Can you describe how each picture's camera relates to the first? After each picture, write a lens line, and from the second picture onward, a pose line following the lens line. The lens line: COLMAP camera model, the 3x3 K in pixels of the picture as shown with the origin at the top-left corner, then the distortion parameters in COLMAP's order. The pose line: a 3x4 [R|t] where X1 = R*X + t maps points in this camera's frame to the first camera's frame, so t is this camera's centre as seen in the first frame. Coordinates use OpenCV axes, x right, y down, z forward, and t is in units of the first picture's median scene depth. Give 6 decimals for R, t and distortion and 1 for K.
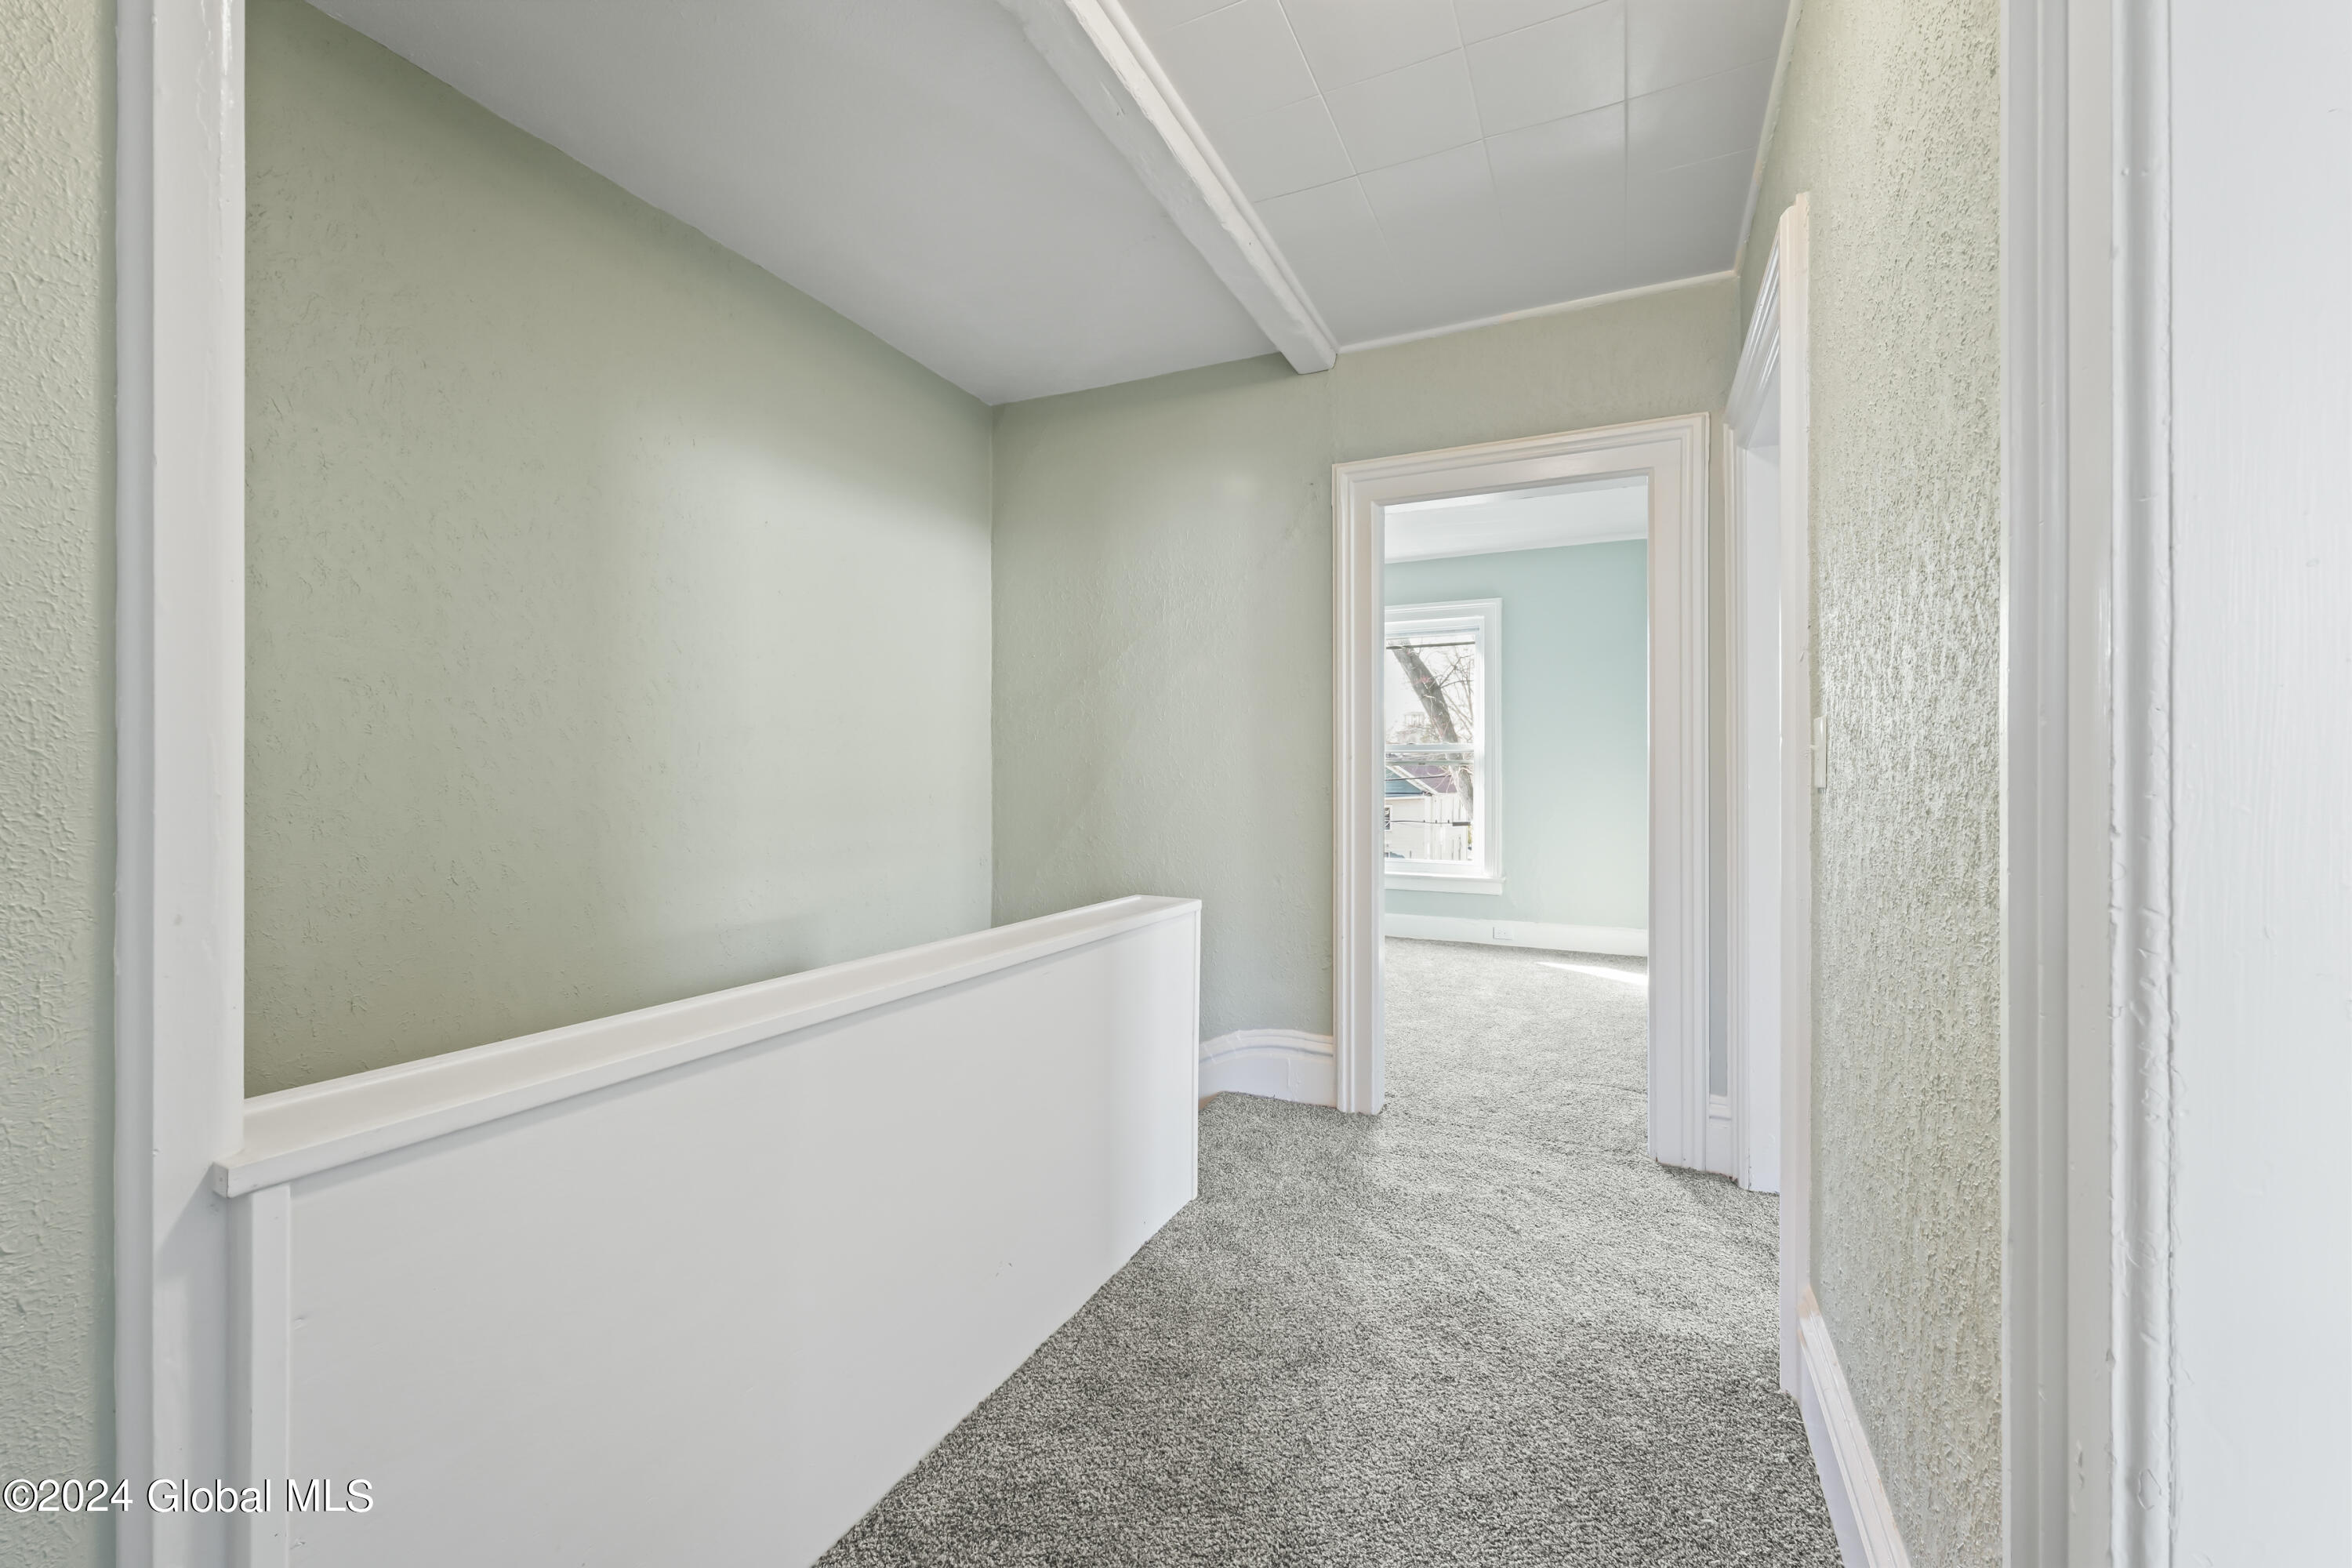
lens RADIAL K [[933.1, 0, 1176.0], [0, 933.1, 784.0], [0, 0, 1]] dist [0.001649, -0.000153]
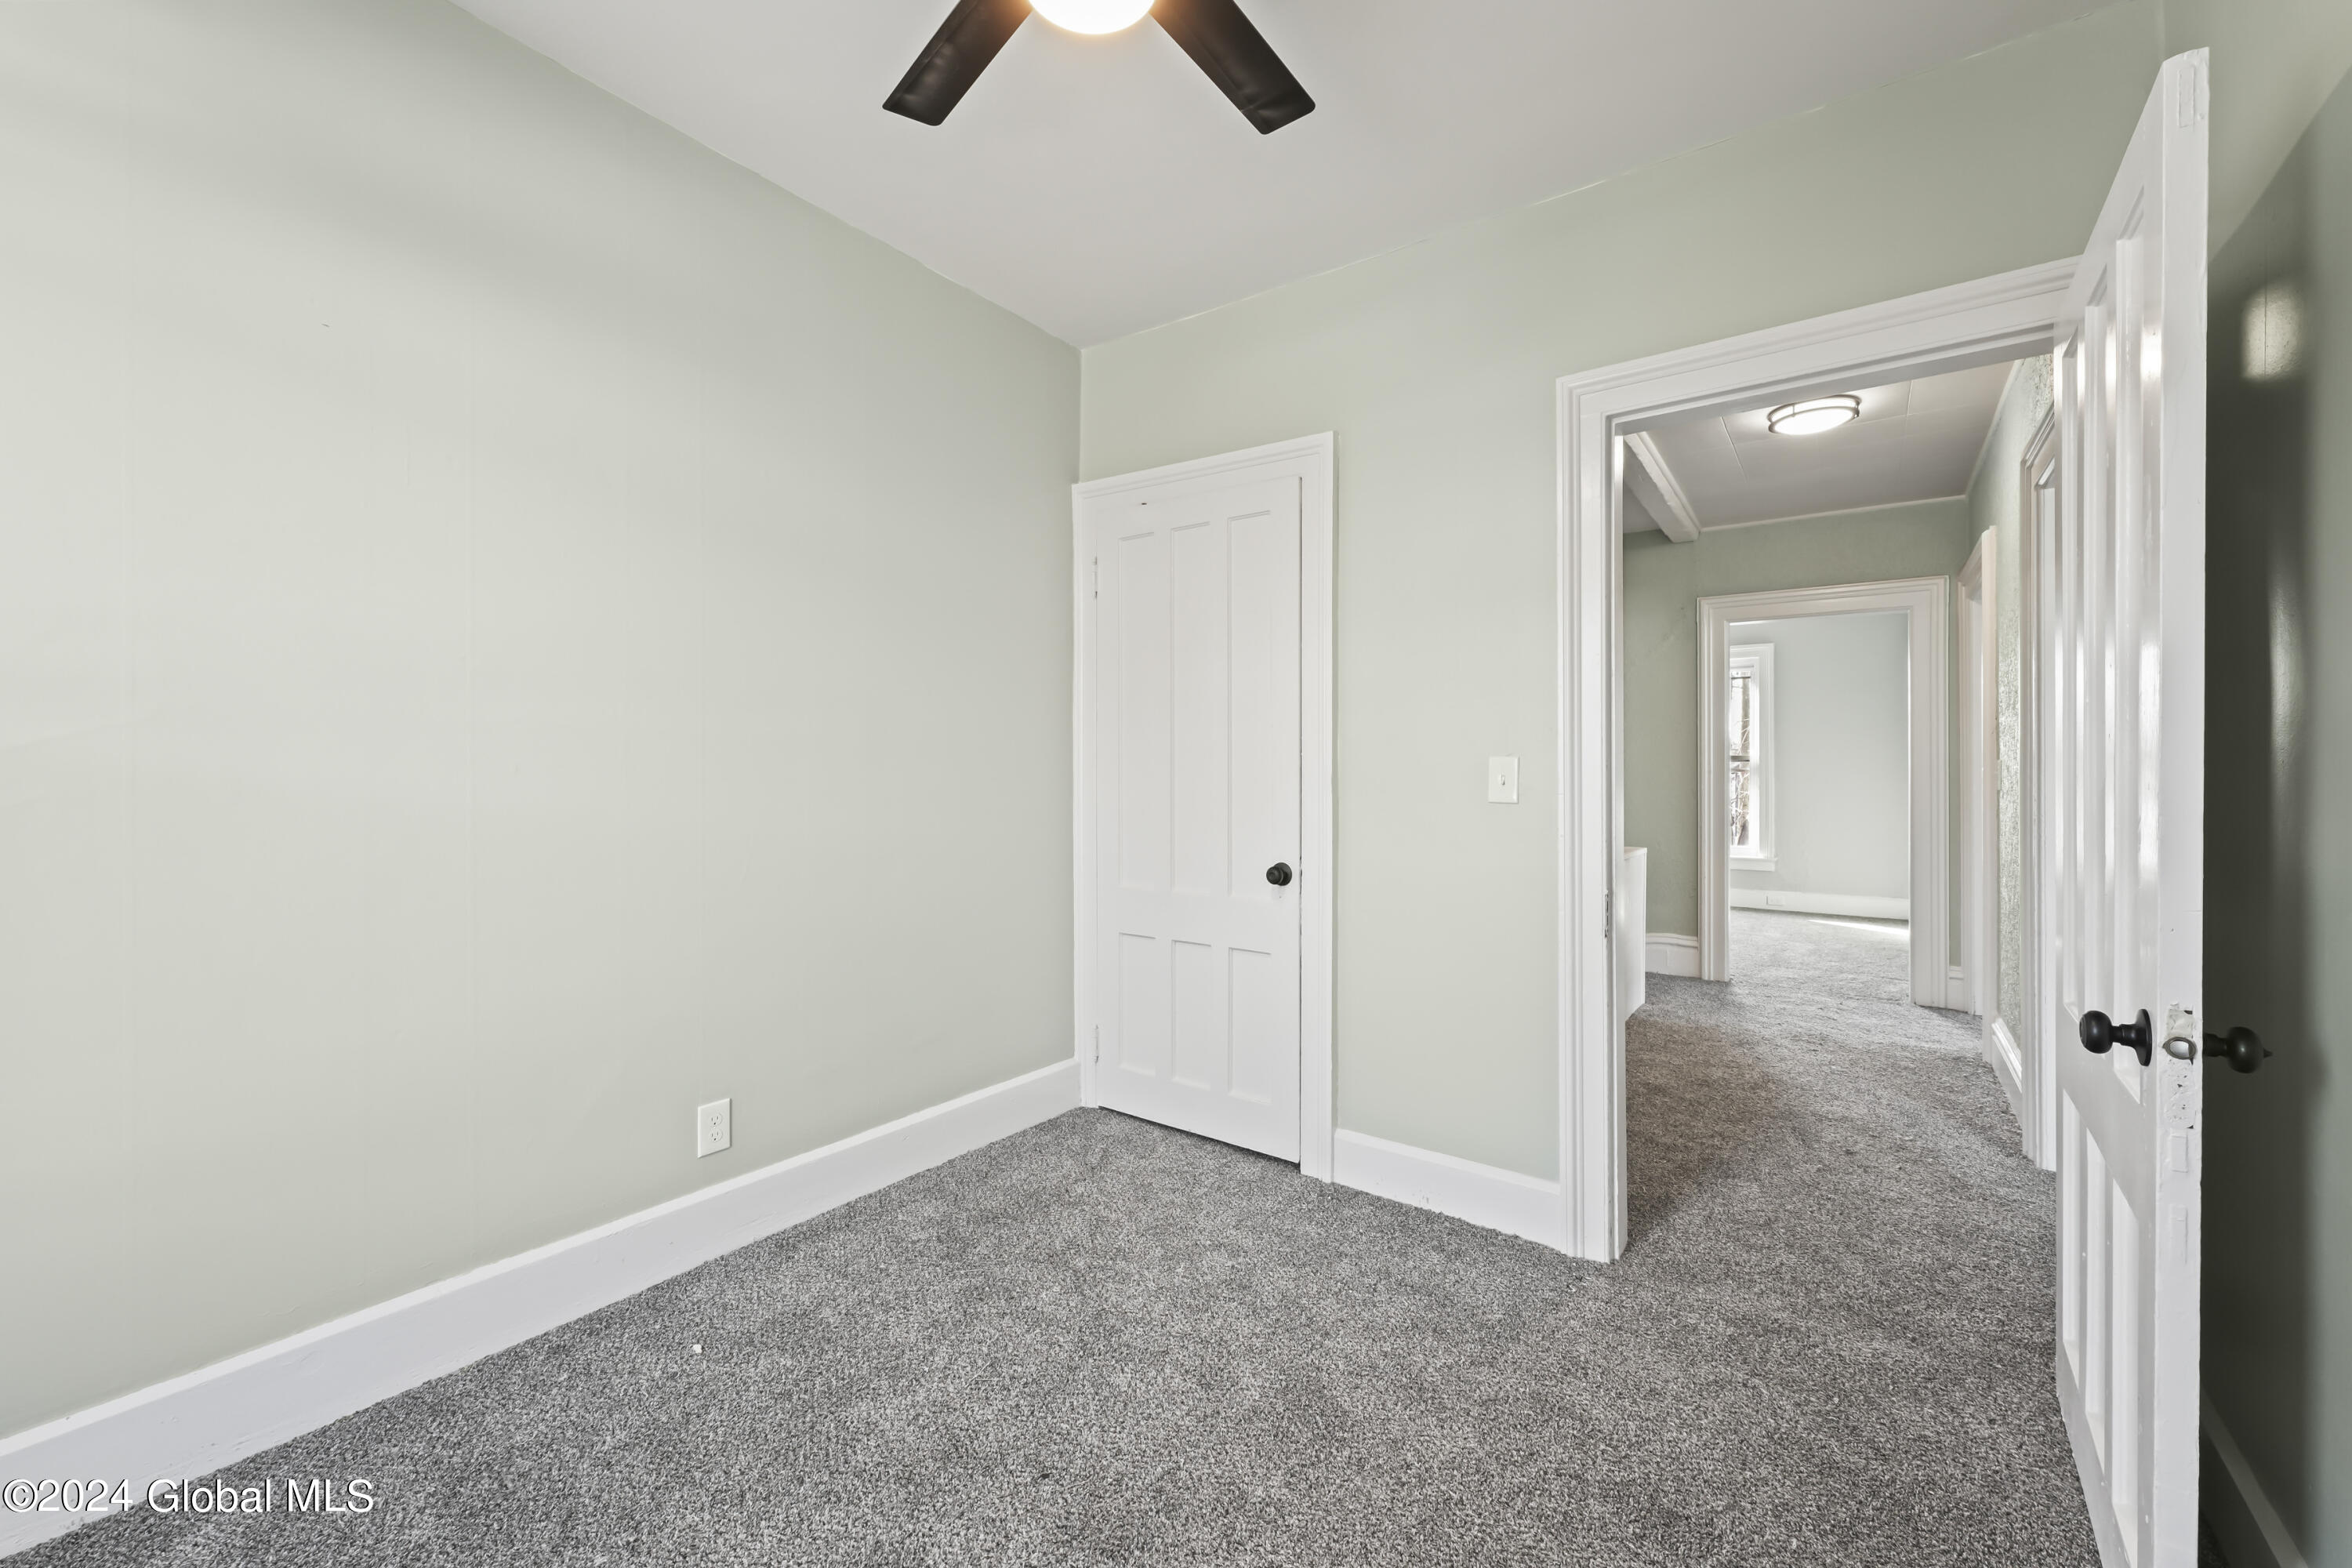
lens RADIAL K [[933.1, 0, 1176.0], [0, 933.1, 784.0], [0, 0, 1]] dist [0.001649, -0.000153]
pose [[0.983455, 0.000974, -0.181150, -0.463389], [-0.000951, 1.000000, 0.000215, -0.005108], [0.181150, -0.000039, 0.983455, -0.849195]]
